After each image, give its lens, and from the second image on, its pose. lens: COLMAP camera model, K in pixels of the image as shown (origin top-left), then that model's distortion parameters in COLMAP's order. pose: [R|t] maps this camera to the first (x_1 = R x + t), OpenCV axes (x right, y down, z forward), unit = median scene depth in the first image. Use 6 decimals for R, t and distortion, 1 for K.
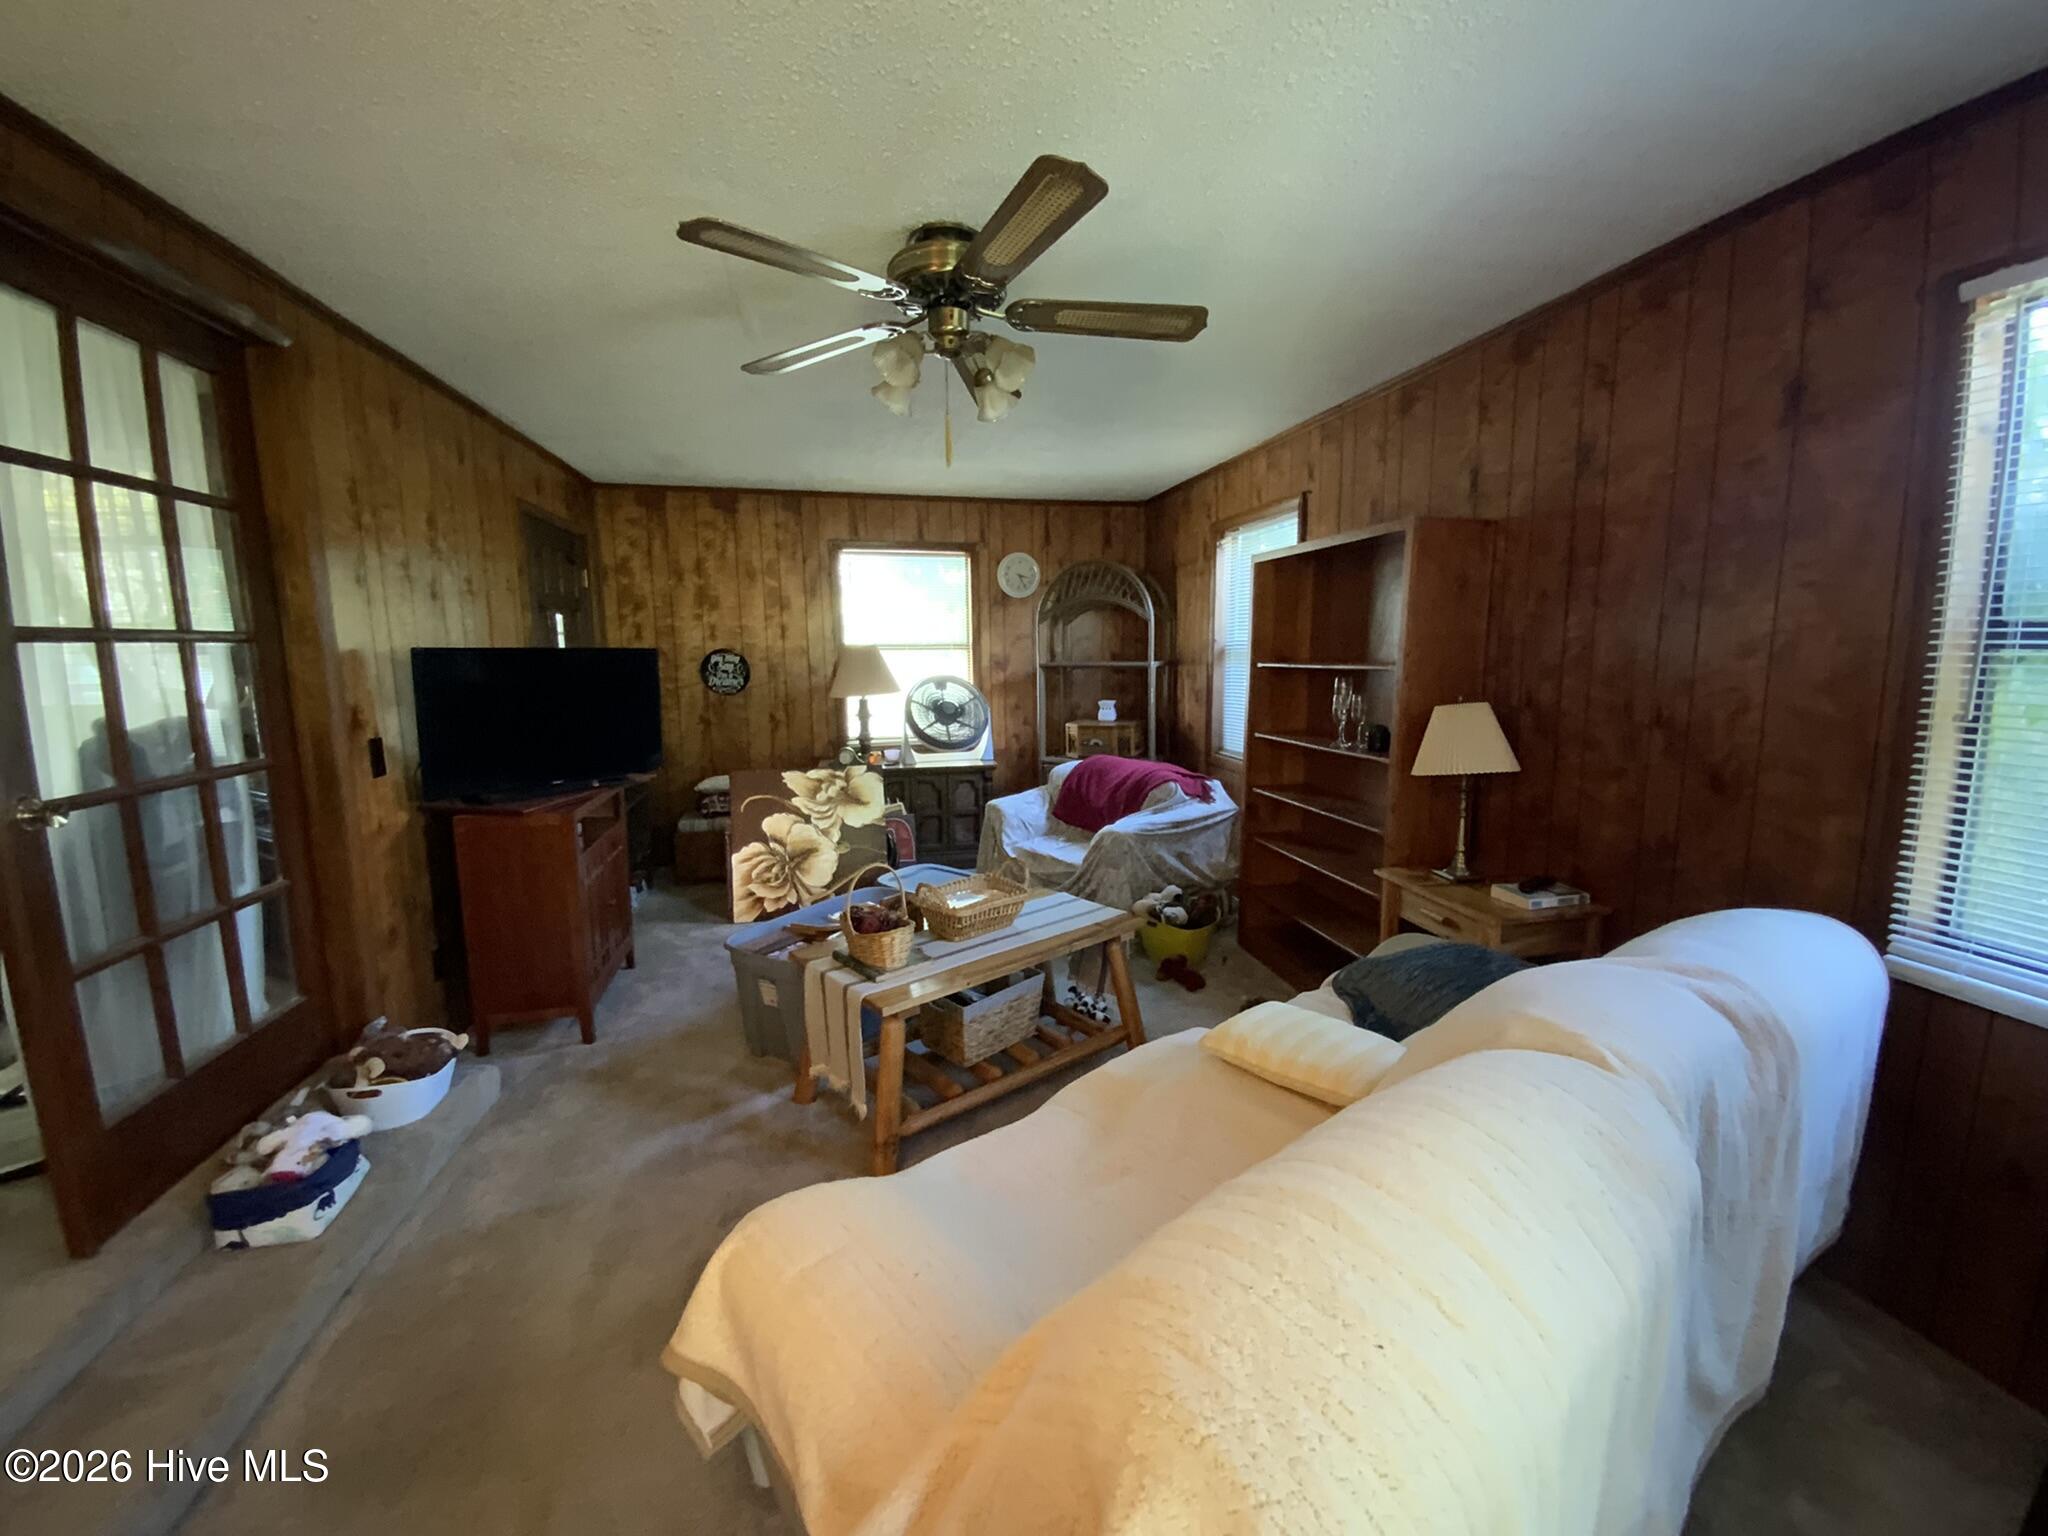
lens RADIAL K [[831.2, 0, 1030.0], [0, 831.2, 765.4], [0, 0, 1]] dist [0.010582, -0.008377]
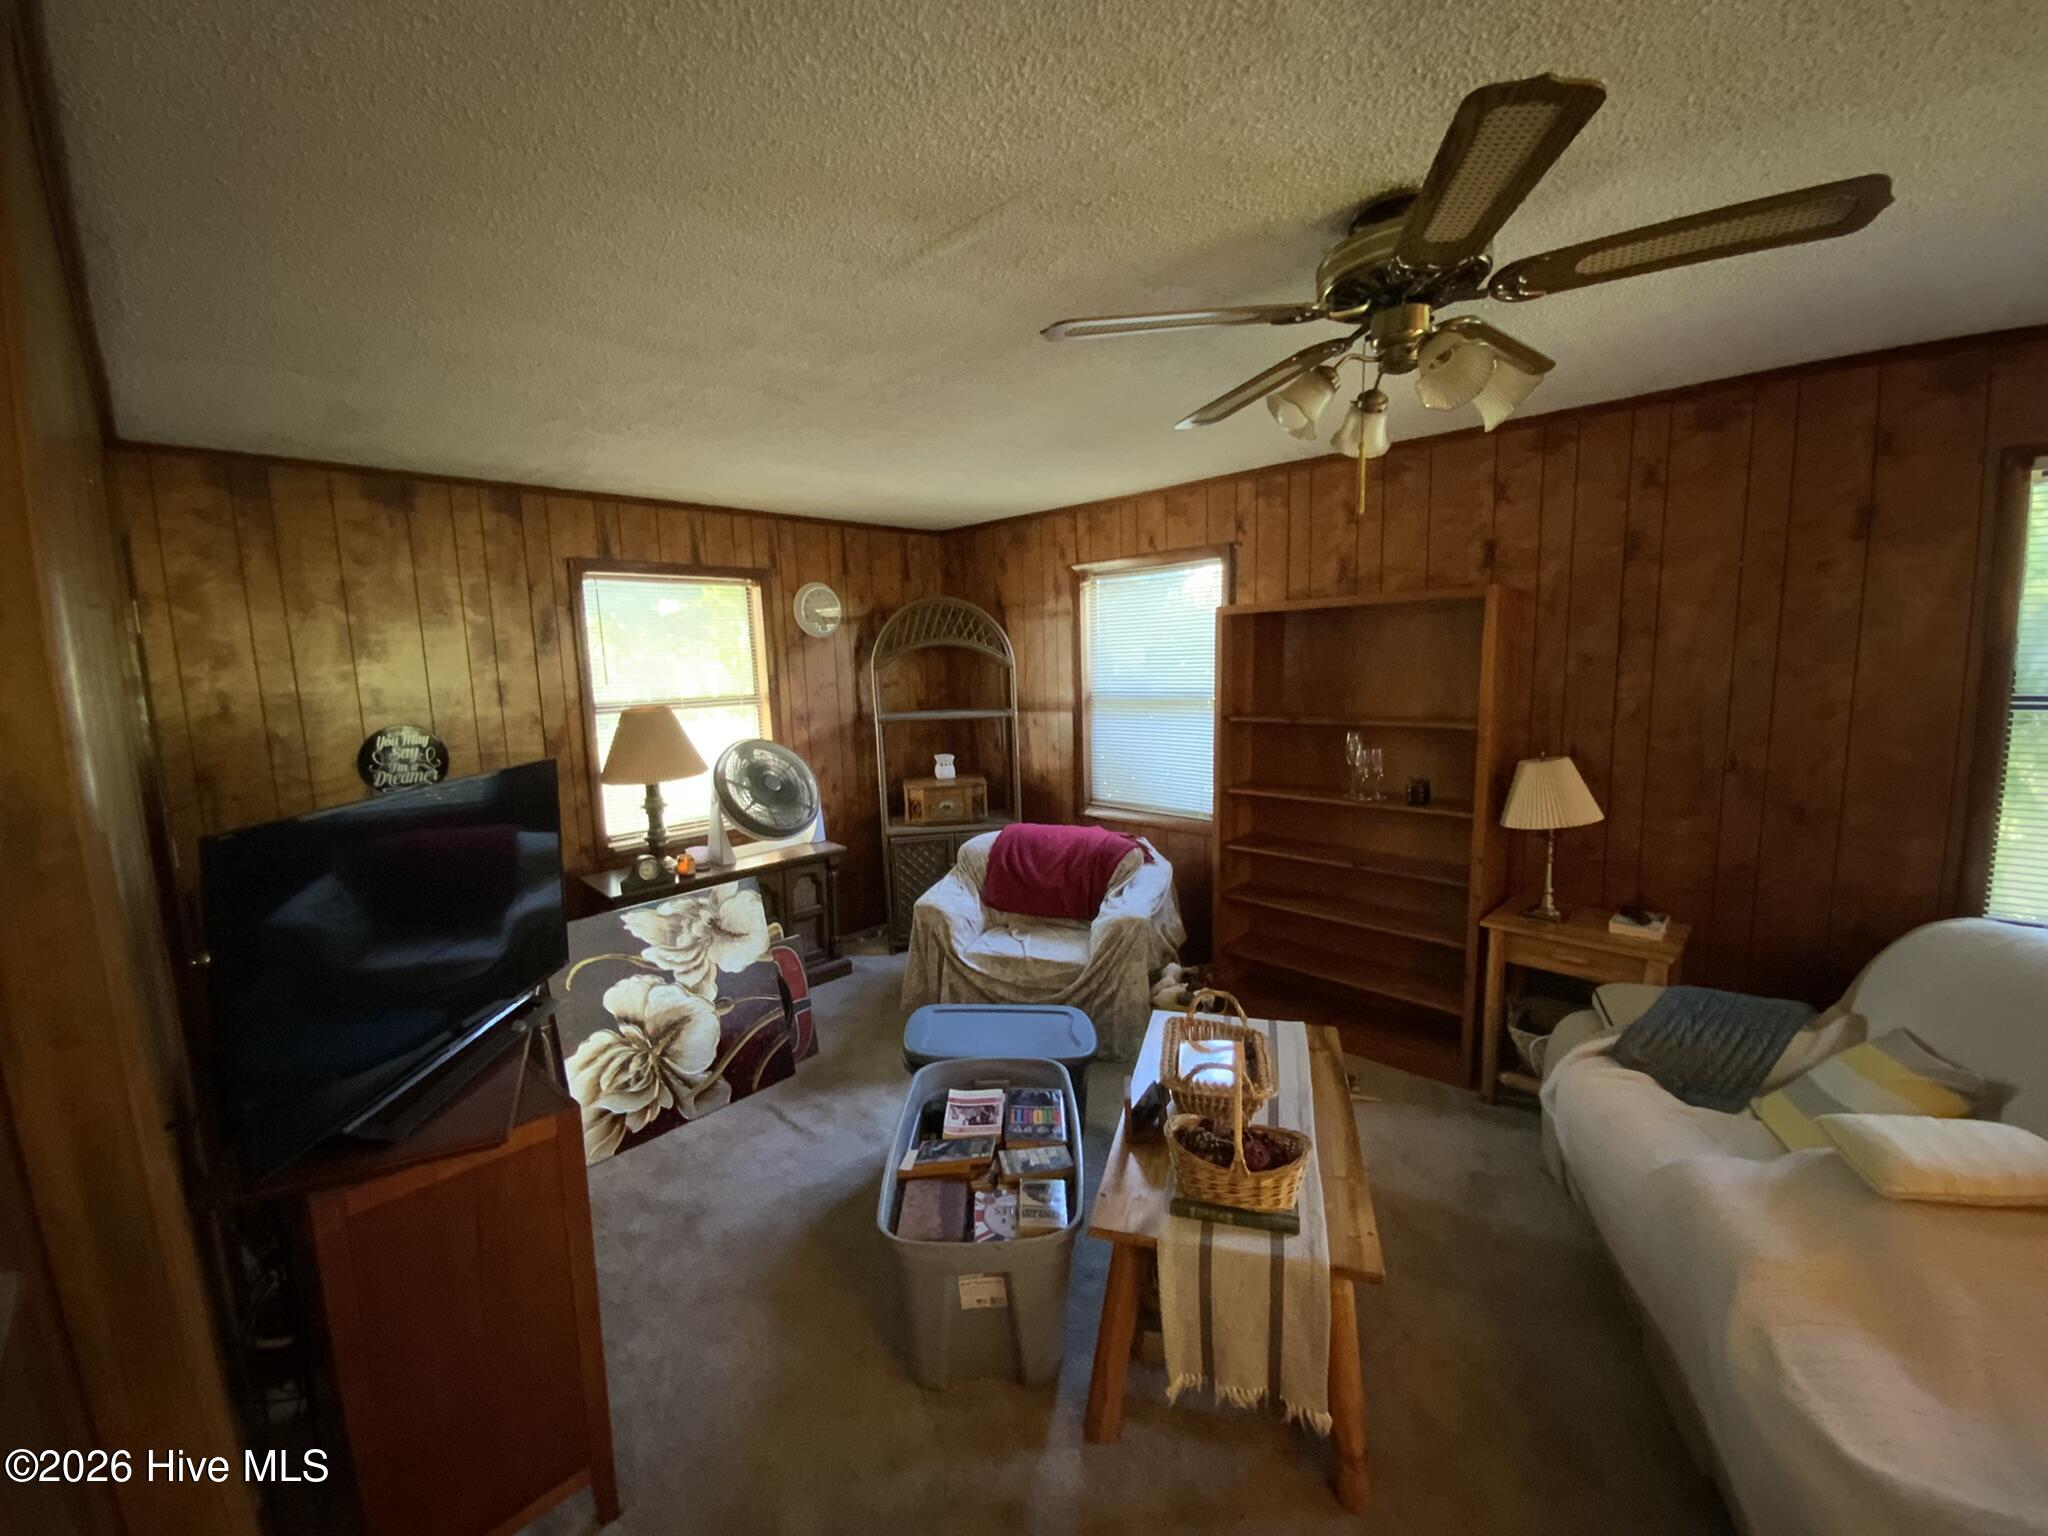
lens RADIAL K [[831.2, 0, 1039.1], [0, 831.2, 763.1], [0, 0, 1]] dist [0.010582, -0.008377]
pose [[0.835333, -0.088325, 0.542602, -0.364081], [0.098961, 0.995045, 0.009623, -0.083796], [-0.540763, 0.045658, 0.839935, 0.257563]]
